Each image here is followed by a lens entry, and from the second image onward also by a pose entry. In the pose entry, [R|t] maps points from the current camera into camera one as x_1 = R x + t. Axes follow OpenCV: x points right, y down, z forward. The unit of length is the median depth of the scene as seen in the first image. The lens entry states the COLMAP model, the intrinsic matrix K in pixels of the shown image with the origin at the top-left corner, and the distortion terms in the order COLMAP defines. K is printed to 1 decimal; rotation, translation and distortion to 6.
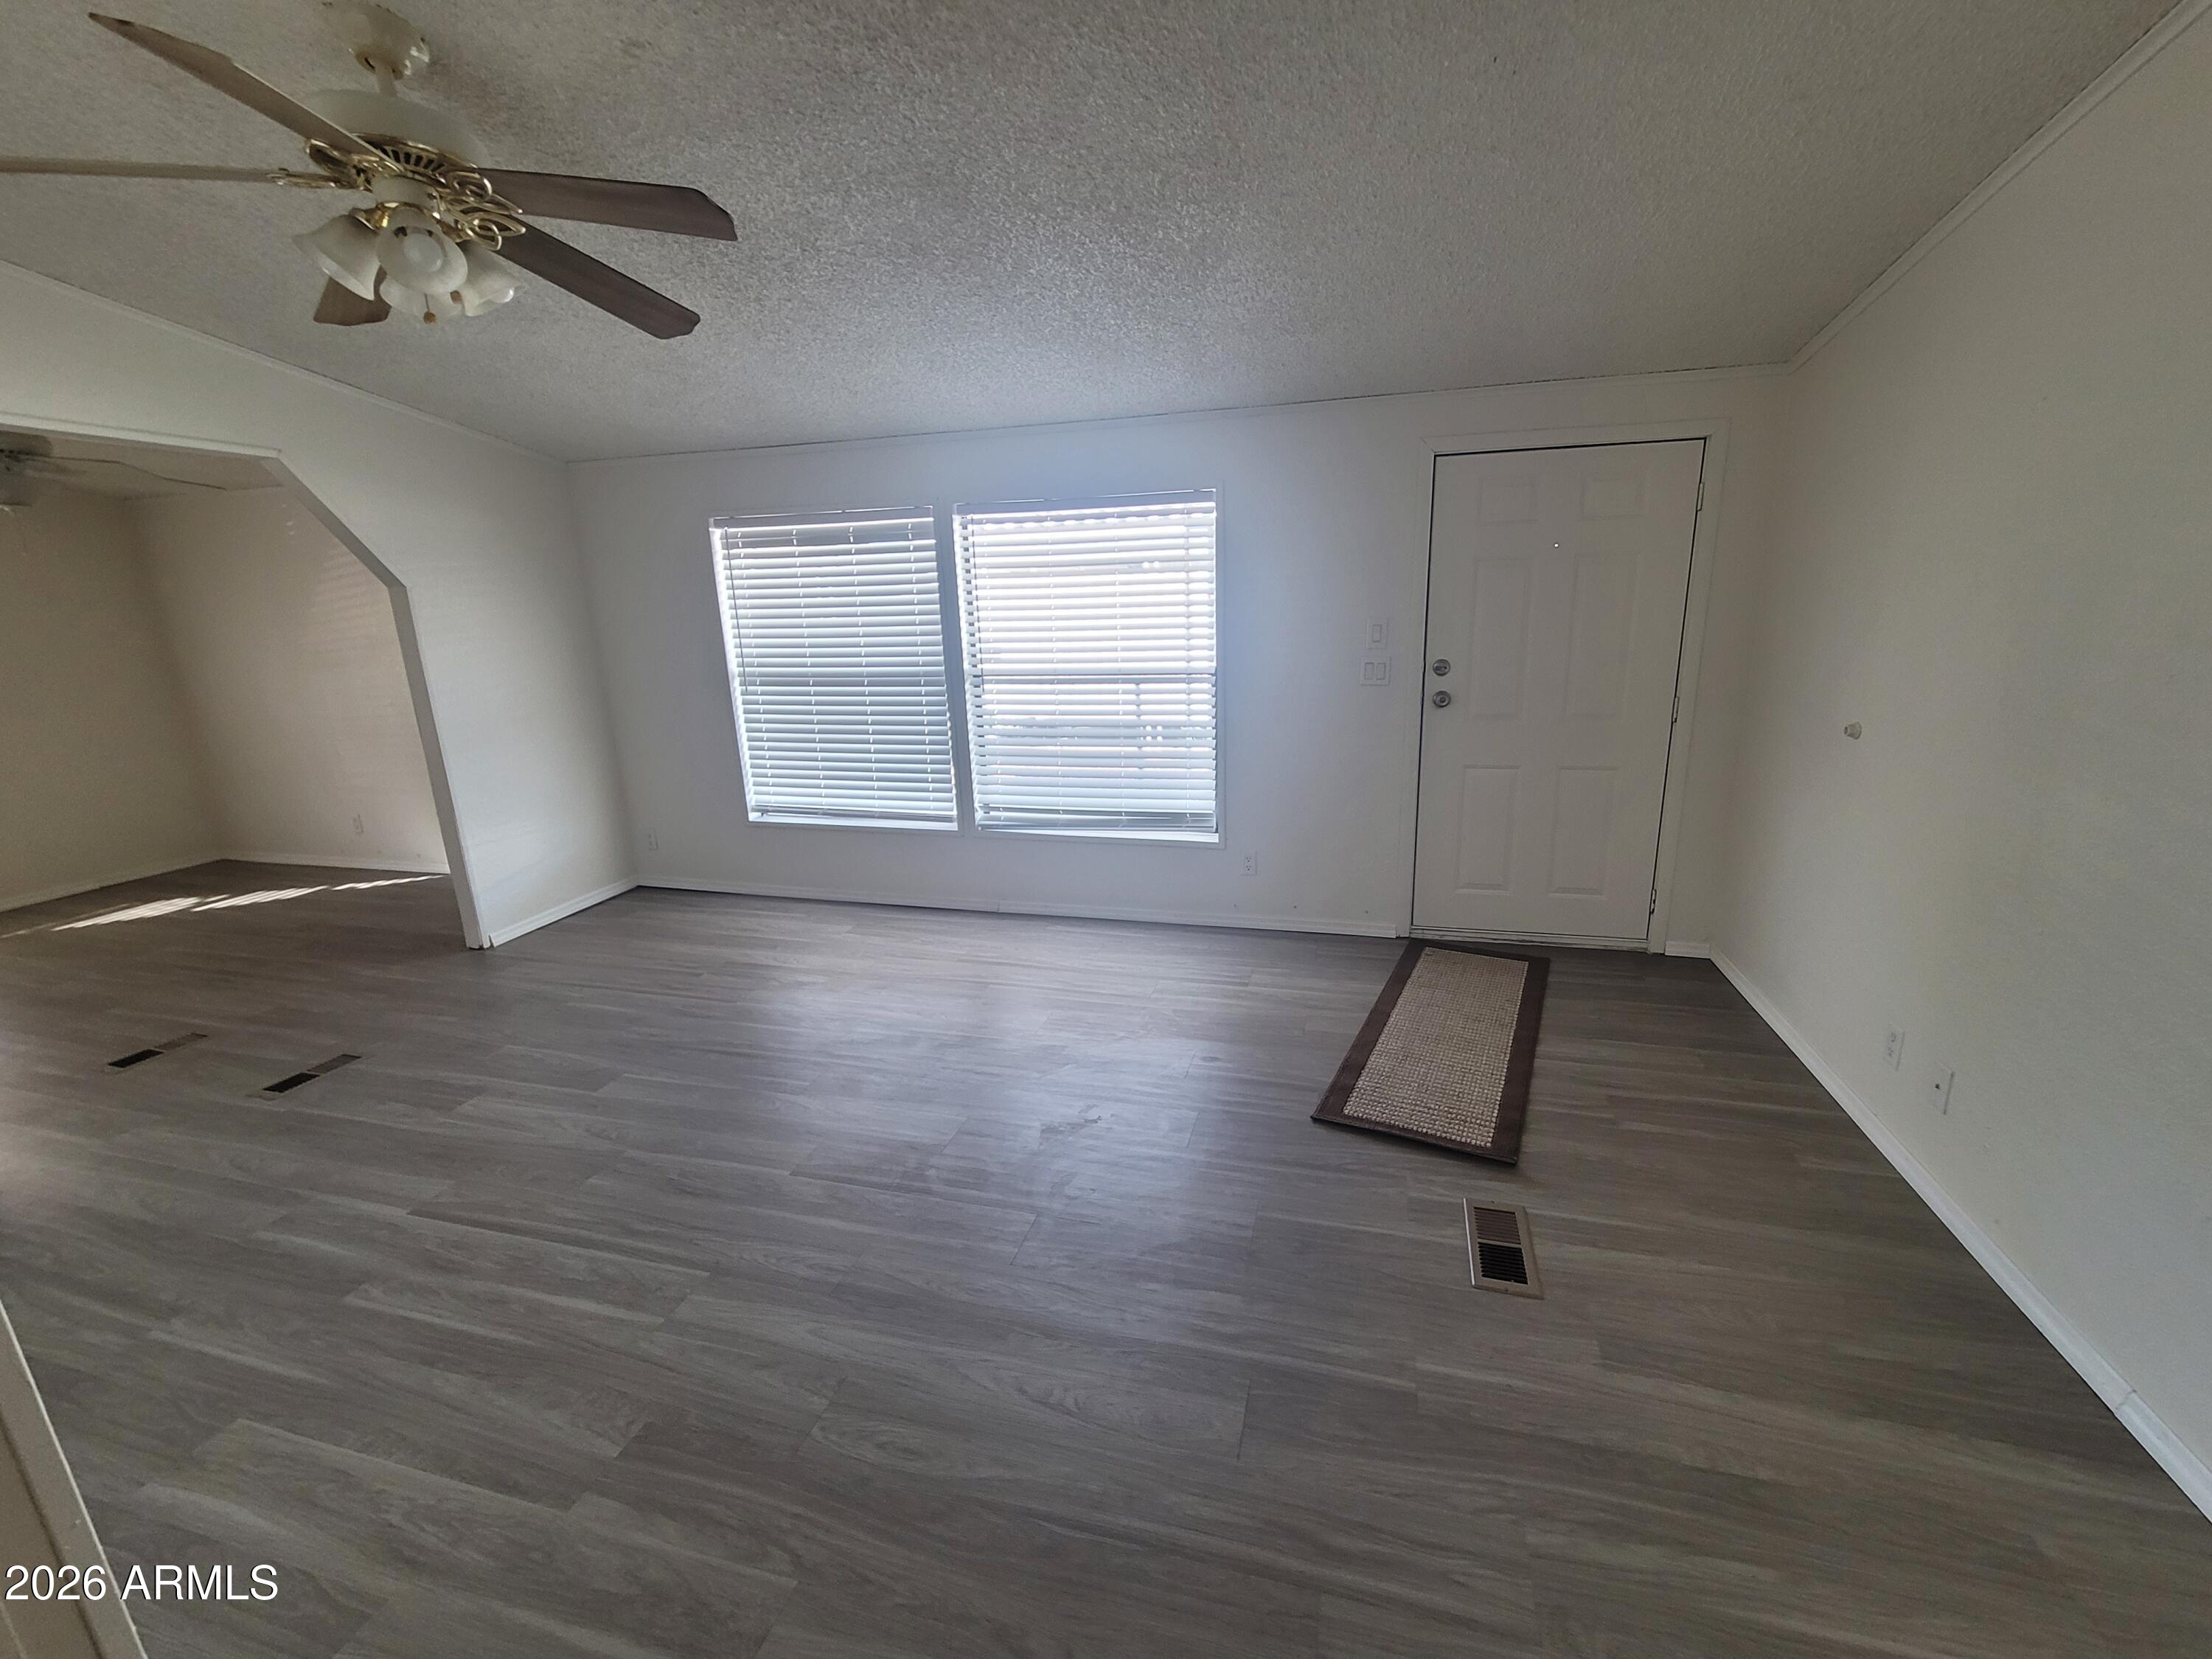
lens RADIAL K [[896.2, 0, 1114.9], [0, 896.2, 826.8], [0, 0, 1]] dist [-0.001507, -0.000612]
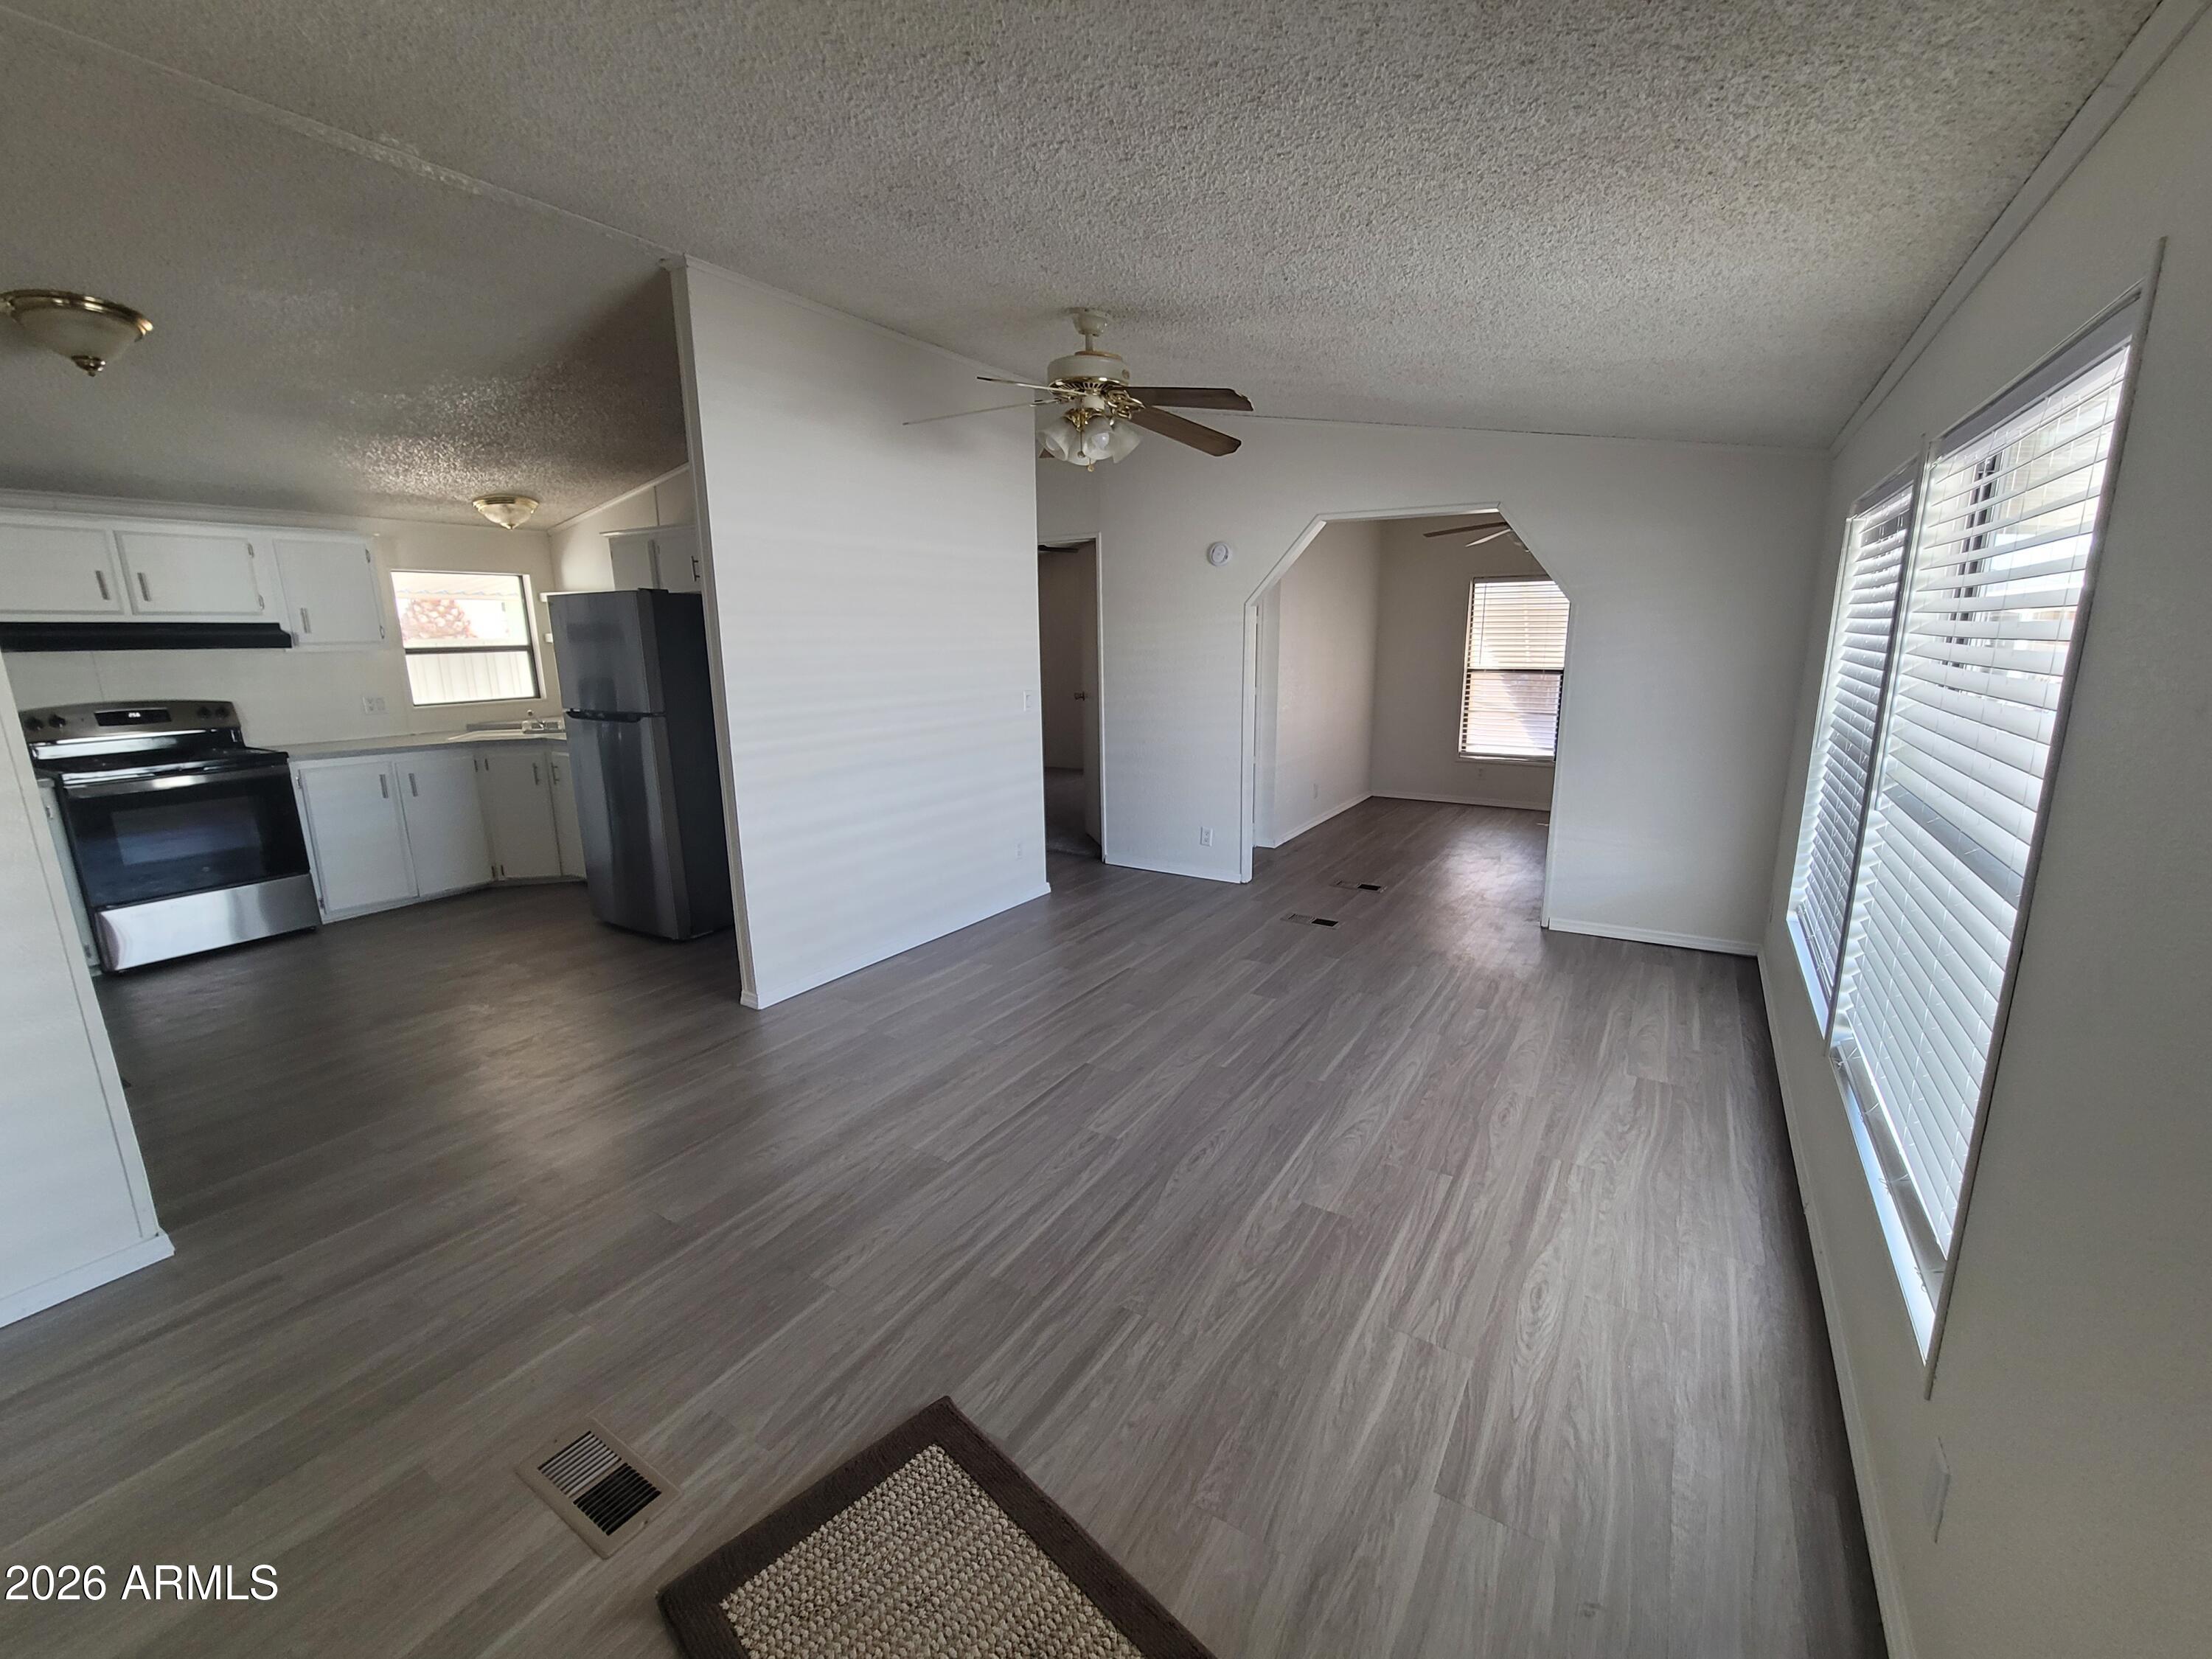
lens RADIAL K [[896.2, 0, 1112.1], [0, 896.2, 820.8], [0, 0, 1]] dist [-0.001507, -0.000612]
pose [[-0.278531, 0.230871, -0.932266, 0.678753], [-0.219604, 0.929654, 0.295834, -0.298825], [0.934984, 0.287129, -0.208237, 1.069428]]
